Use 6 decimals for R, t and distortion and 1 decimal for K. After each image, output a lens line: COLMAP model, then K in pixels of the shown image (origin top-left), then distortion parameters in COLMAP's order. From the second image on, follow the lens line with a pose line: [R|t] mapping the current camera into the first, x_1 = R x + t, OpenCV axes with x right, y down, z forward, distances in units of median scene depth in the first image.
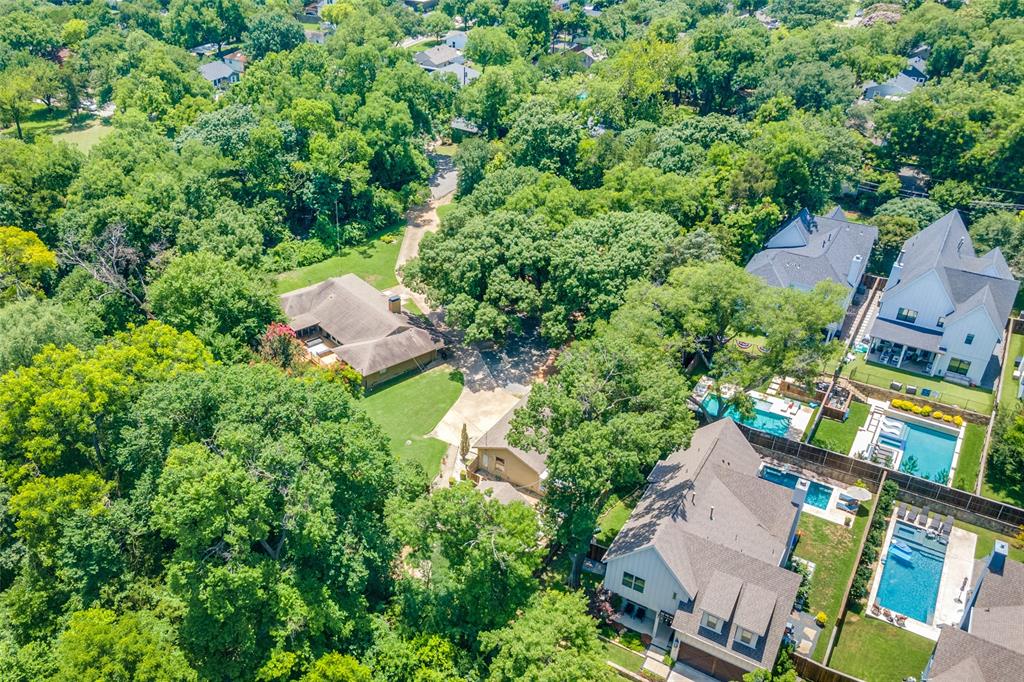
lens RADIAL K [[766.0, 0, 512.0], [0, 766.0, 341.0], [0, 0, 1]] dist [0.042713, -0.001863]
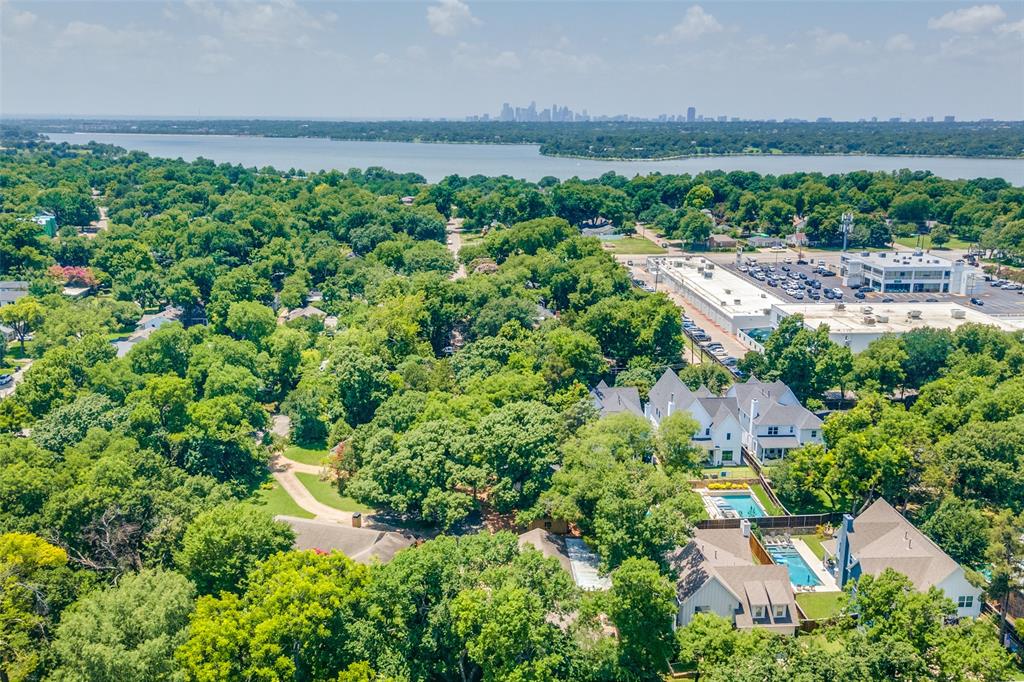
lens RADIAL K [[766.0, 0, 512.0], [0, 766.0, 341.0], [0, 0, 1]] dist [0.042713, -0.001863]
pose [[0.836880, -0.147174, 0.527230, -0.584507], [0.305041, 0.925148, -0.225945, 0.038273], [-0.454512, 0.349916, 0.819132, -0.158531]]
